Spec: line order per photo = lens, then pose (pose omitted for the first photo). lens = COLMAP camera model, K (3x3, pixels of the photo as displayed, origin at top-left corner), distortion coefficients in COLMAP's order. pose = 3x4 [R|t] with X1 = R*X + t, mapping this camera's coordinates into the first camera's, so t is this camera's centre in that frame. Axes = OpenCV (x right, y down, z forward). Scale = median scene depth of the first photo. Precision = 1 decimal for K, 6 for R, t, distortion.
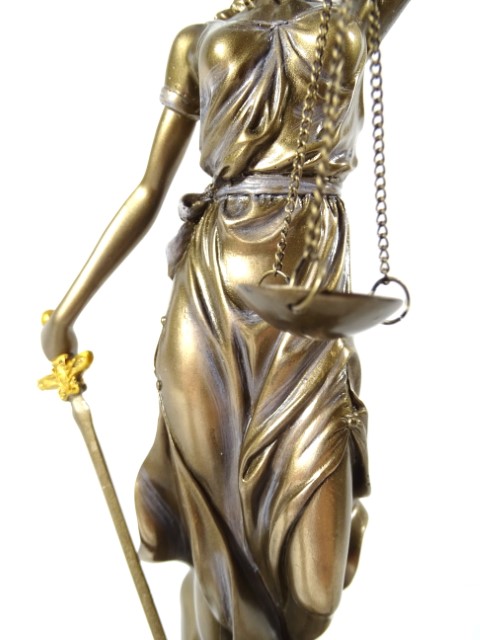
lens RADIAL K [[463.7, 0, 240.0], [0, 463.7, 320.0], [0, 0, 1]] dist [-0.006098, -0.002862]
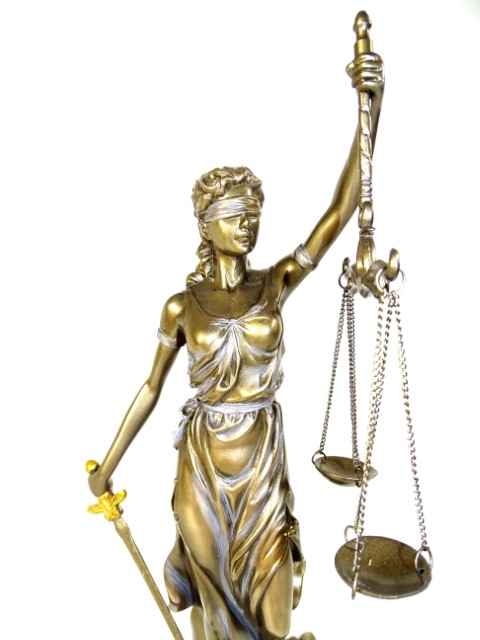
lens RADIAL K [[463.7, 0, 240.0], [0, 463.7, 320.0], [0, 0, 1]] dist [-0.006098, -0.002862]
pose [[0.989387, -0.089113, 0.114770, -0.076339], [0.079202, 0.992949, 0.088203, -0.703559], [-0.121820, -0.078177, 0.989469, -0.628232]]
